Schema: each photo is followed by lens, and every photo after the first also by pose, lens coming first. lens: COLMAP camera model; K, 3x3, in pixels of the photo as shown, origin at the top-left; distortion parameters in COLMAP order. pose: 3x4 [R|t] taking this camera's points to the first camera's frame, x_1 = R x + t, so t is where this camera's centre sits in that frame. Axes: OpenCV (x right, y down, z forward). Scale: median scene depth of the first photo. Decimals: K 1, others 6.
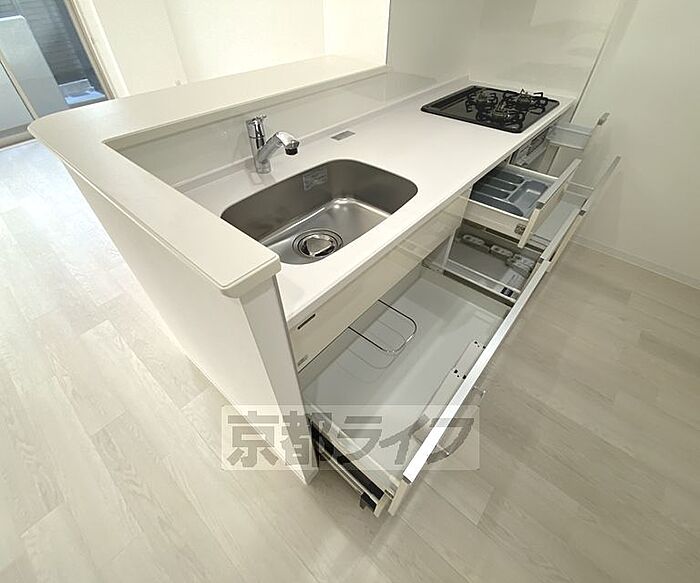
lens RADIAL K [[316.1, 0, 350.0], [0, 316.1, 291.5], [0, 0, 1]] dist [0.031237, -0.029426]
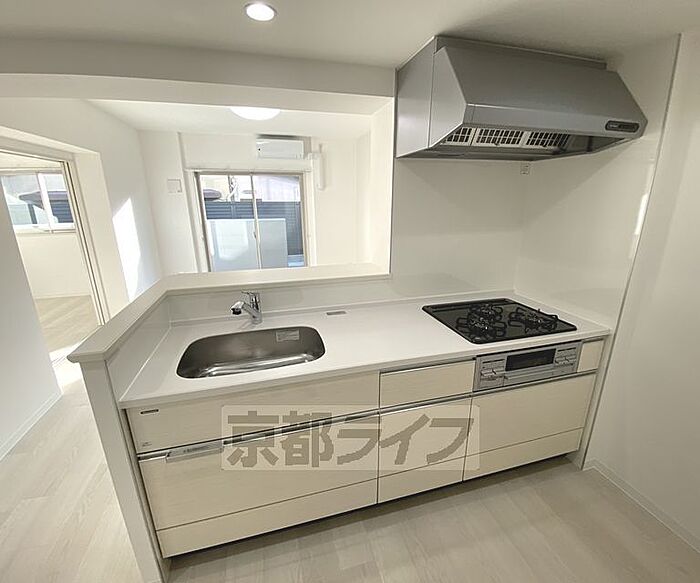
lens RADIAL K [[319.4, 0, 350.0], [0, 319.4, 291.5], [0, 0, 1]] dist [0.000858, -0.030307]
pose [[0.832694, 0.153245, -0.532105, 0.729274], [-0.387474, 0.847742, -0.362212, -0.098632], [0.395581, 0.507789, 0.765289, -0.063075]]
